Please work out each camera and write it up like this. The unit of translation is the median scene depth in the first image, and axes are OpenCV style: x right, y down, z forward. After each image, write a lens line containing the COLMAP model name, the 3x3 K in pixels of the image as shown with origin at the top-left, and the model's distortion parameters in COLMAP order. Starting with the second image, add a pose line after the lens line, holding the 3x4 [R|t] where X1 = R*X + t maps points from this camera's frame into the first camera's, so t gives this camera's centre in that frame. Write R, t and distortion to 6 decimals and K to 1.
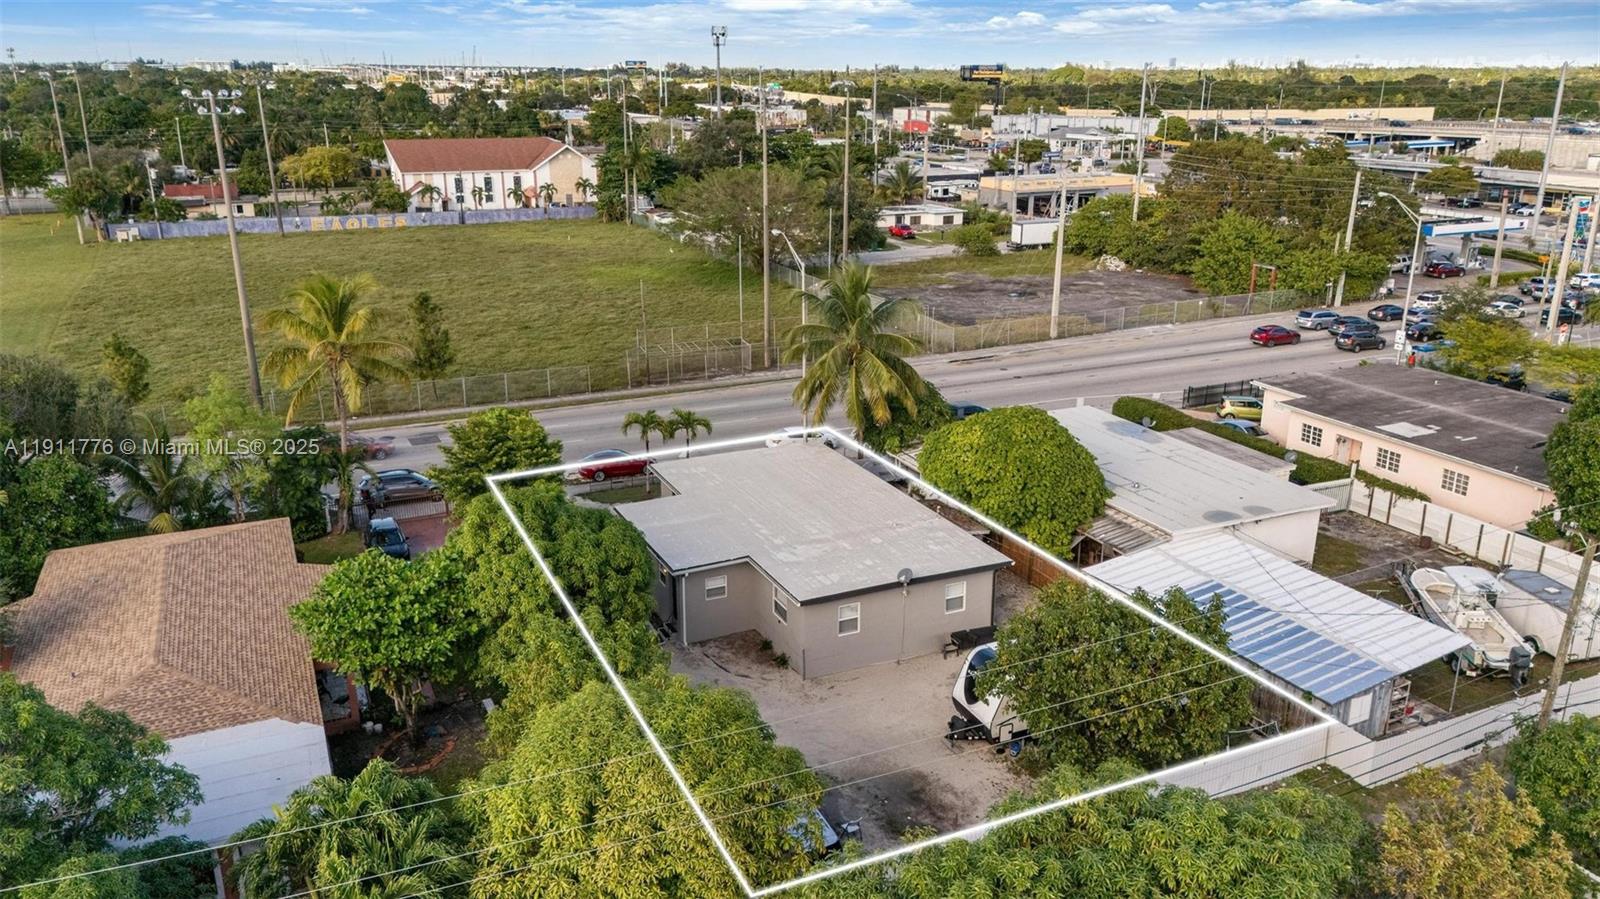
lens RADIAL K [[1179.9, 0, 807.8], [0, 1179.9, 452.0], [0, 0, 1]] dist [0.050443, -0.011727]
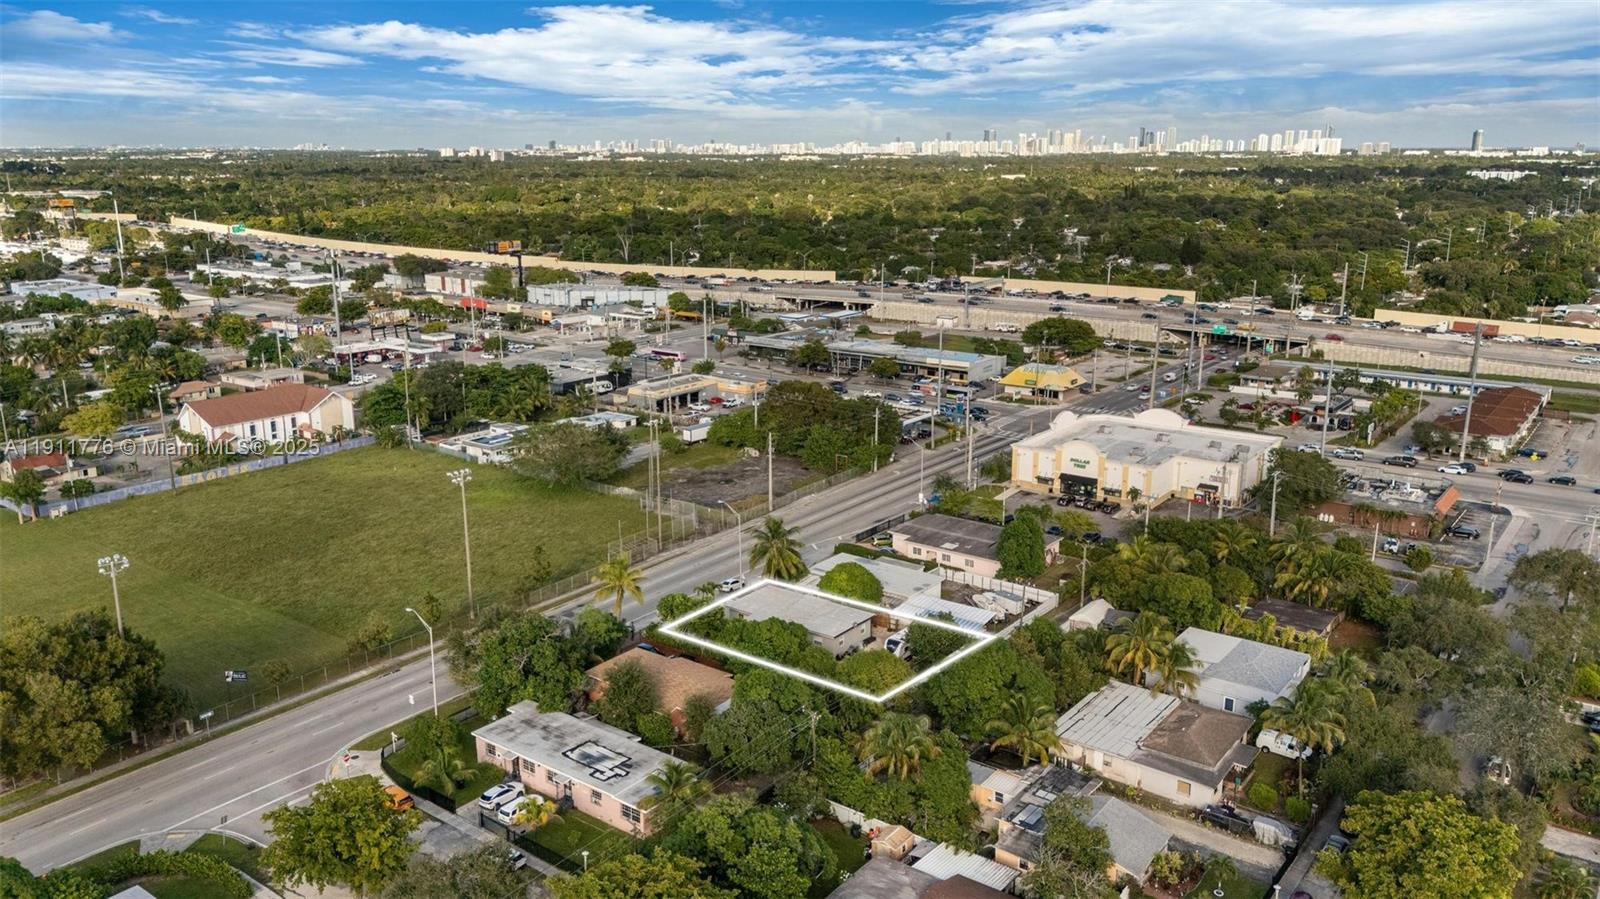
lens RADIAL K [[1179.9, 0, 797.3], [0, 1179.9, 449.7], [0, 0, 1]] dist [0.050443, -0.011727]
pose [[0.887041, -0.119367, 0.445993, -1.026538], [0.148336, 0.988467, -0.030472, -0.210232], [-0.437212, 0.093187, 0.894518, -1.348461]]
